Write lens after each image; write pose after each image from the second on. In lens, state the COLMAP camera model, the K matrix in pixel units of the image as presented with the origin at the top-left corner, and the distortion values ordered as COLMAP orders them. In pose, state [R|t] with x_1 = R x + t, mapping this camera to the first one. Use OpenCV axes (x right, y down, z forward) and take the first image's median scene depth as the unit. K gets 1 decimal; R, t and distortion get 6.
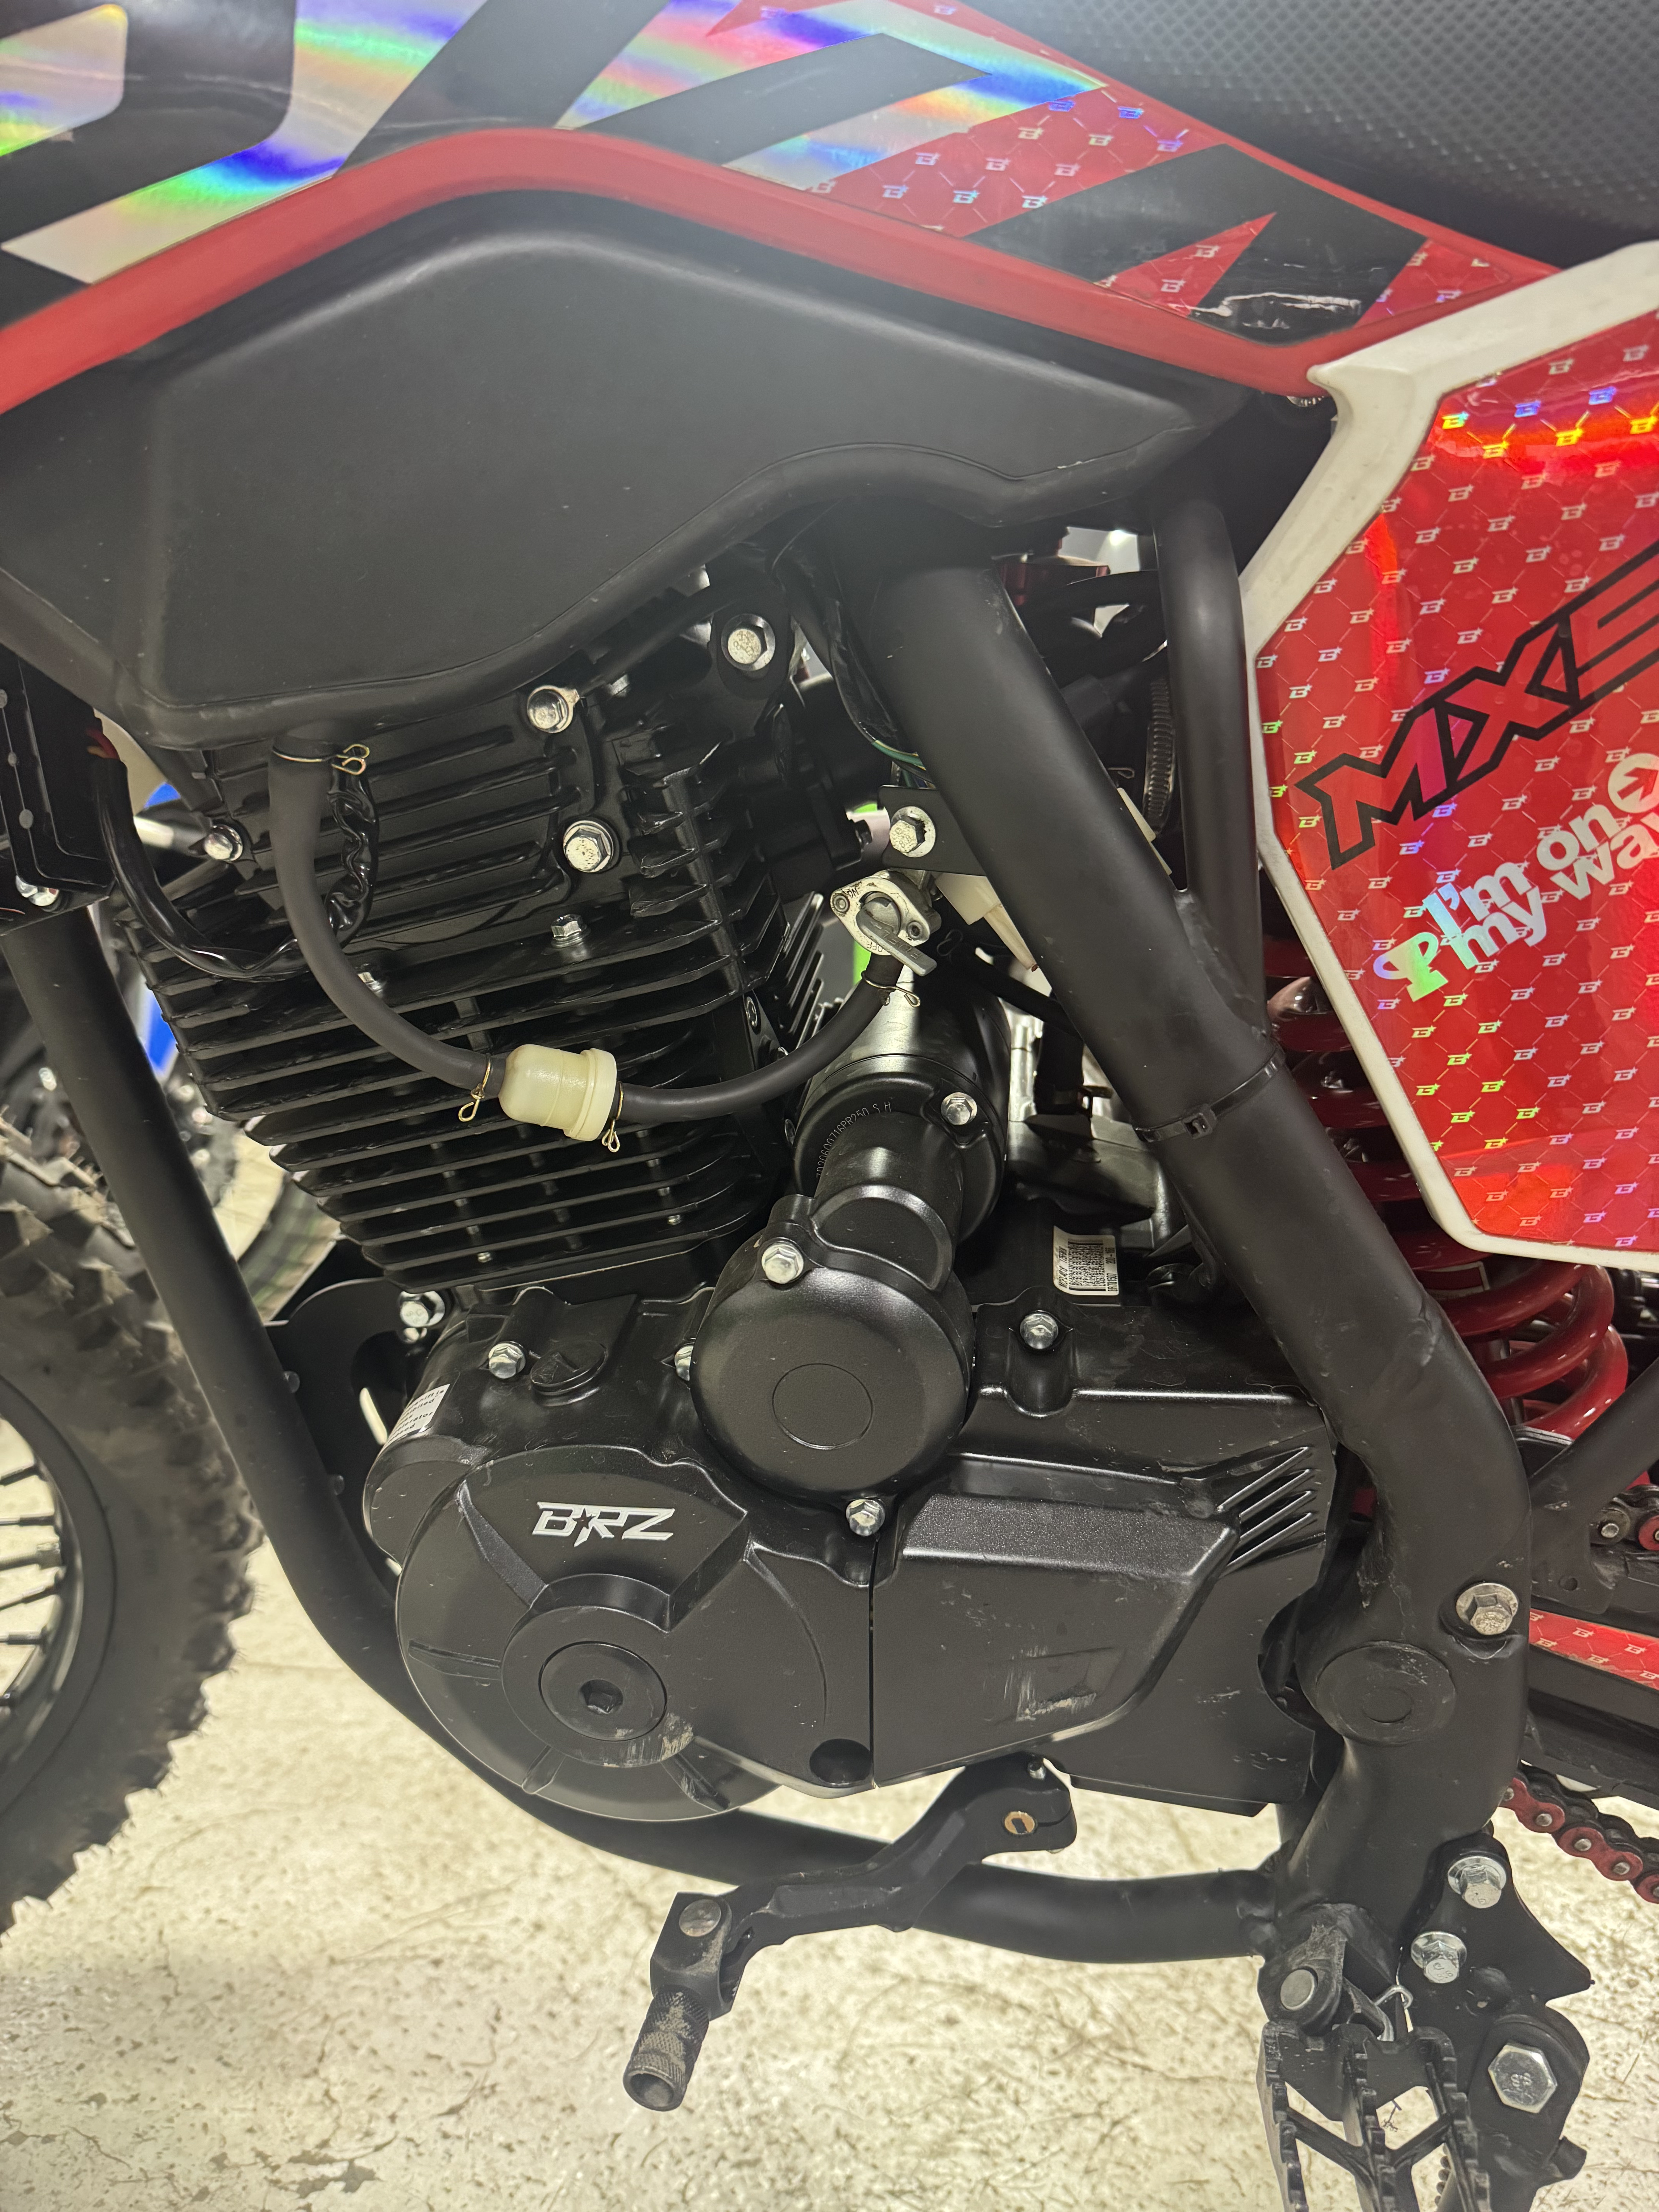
lens RADIAL K [[1563.1, 0, 816.0], [0, 1563.1, 1106.4], [0, 0, 1]] dist [-0.001432, -0.009282]
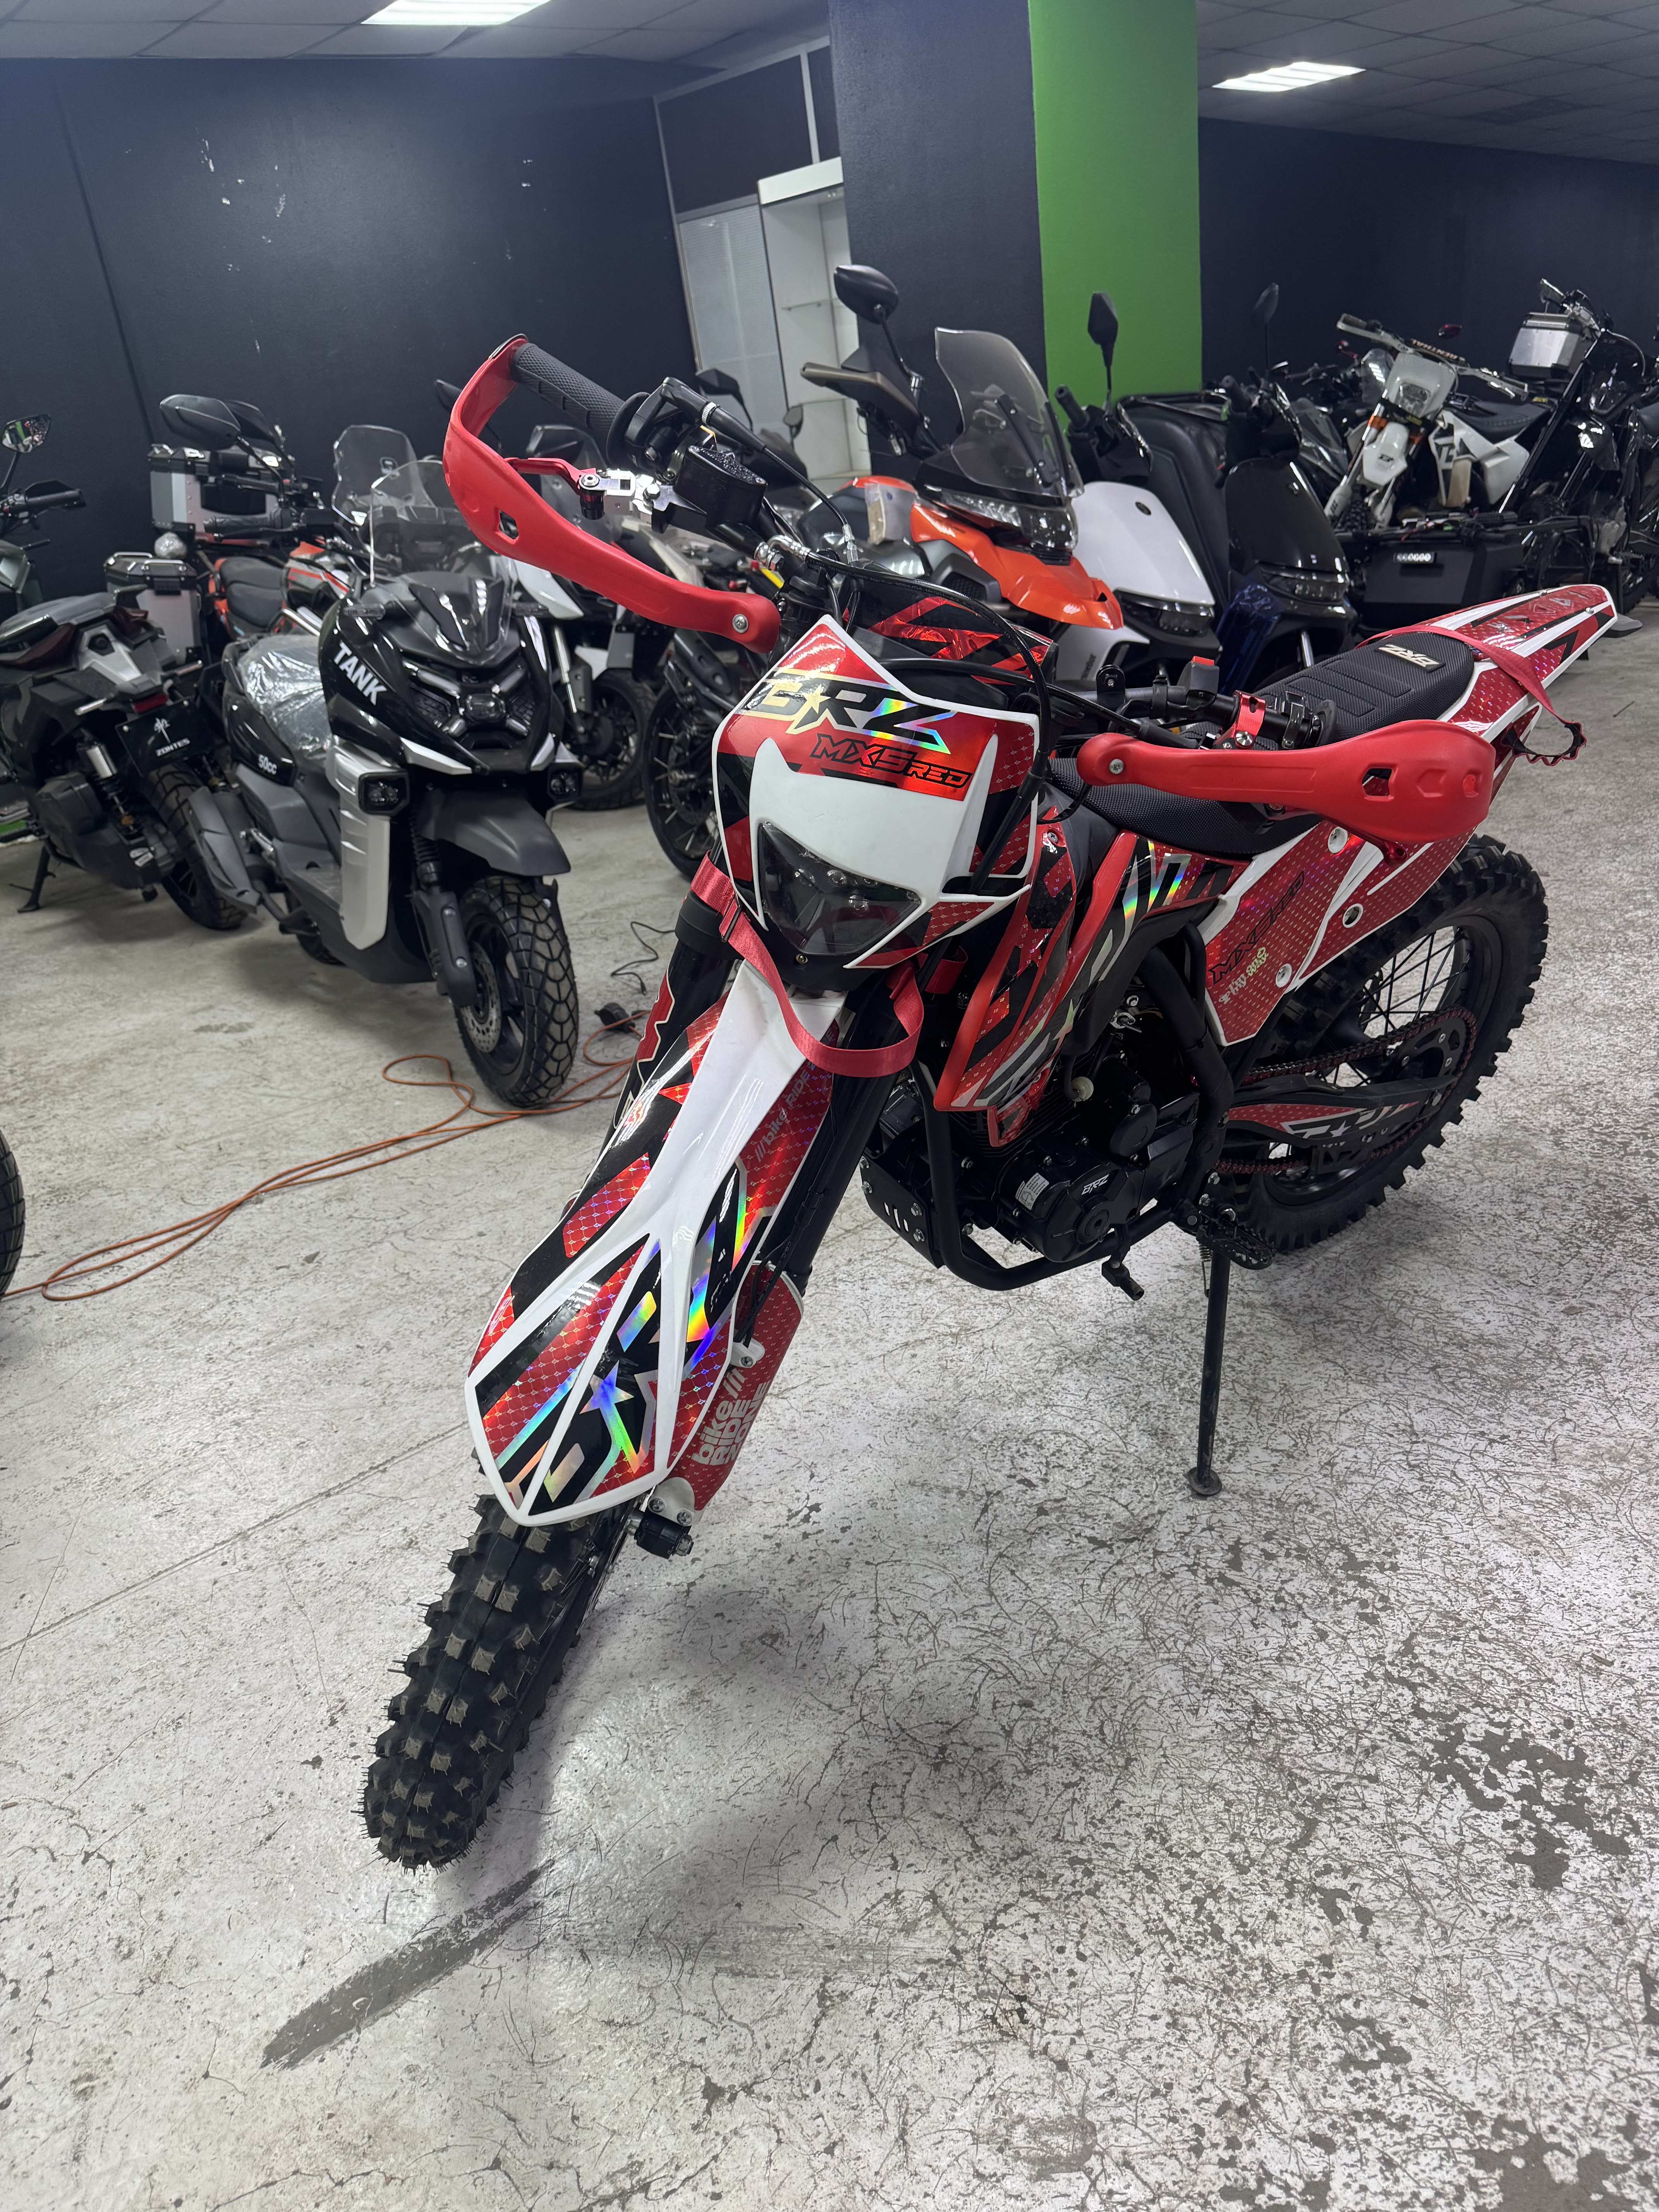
lens RADIAL K [[1563.1, 0, 816.0], [0, 1563.1, 1106.4], [0, 0, 1]] dist [-0.001432, -0.009282]
pose [[0.698584, -0.385973, 0.602499, -1.476924], [0.204691, 0.914645, 0.348605, -0.723923], [-0.685625, -0.120204, 0.717962, -0.671726]]
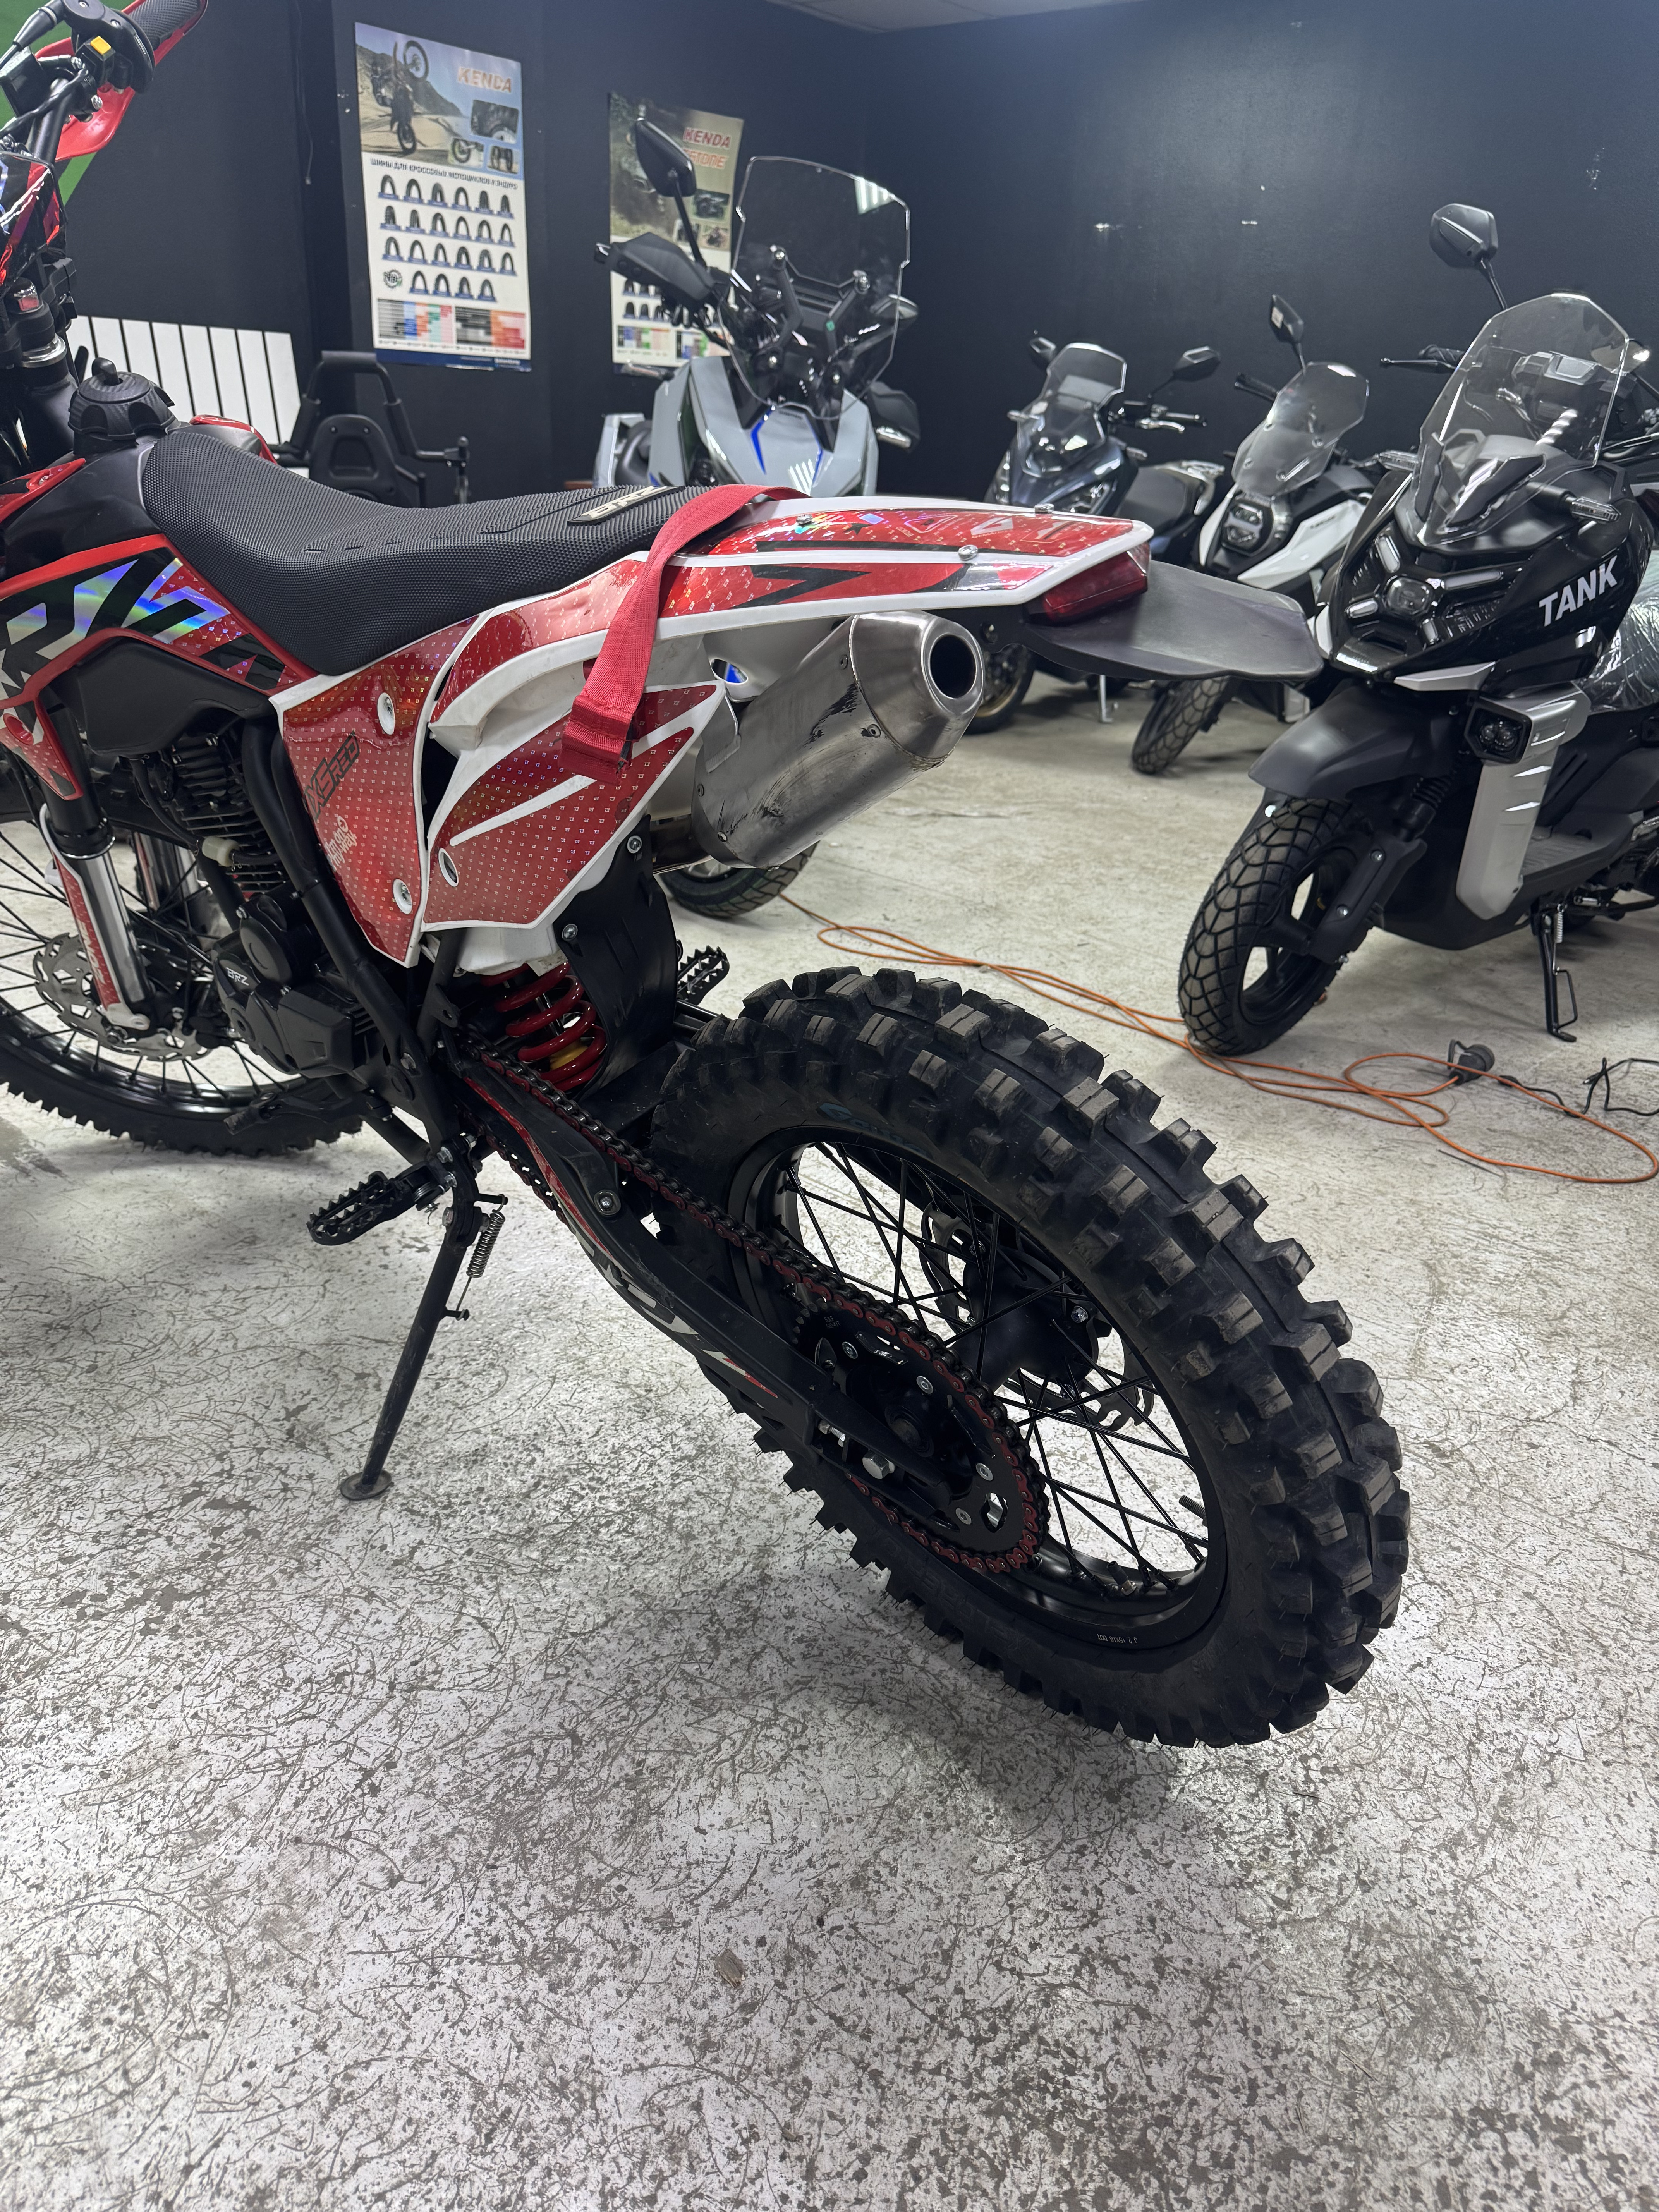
lens RADIAL K [[1608.5, 0, 836.8], [0, 1608.5, 1087.1], [0, 0, 1]] dist [-0.006948, 0.004767]
pose [[0.822607, 0.245725, -0.512774, 1.409230], [-0.109835, 0.953486, 0.280716, -0.316717], [0.557901, -0.174599, 0.811333, -0.602693]]
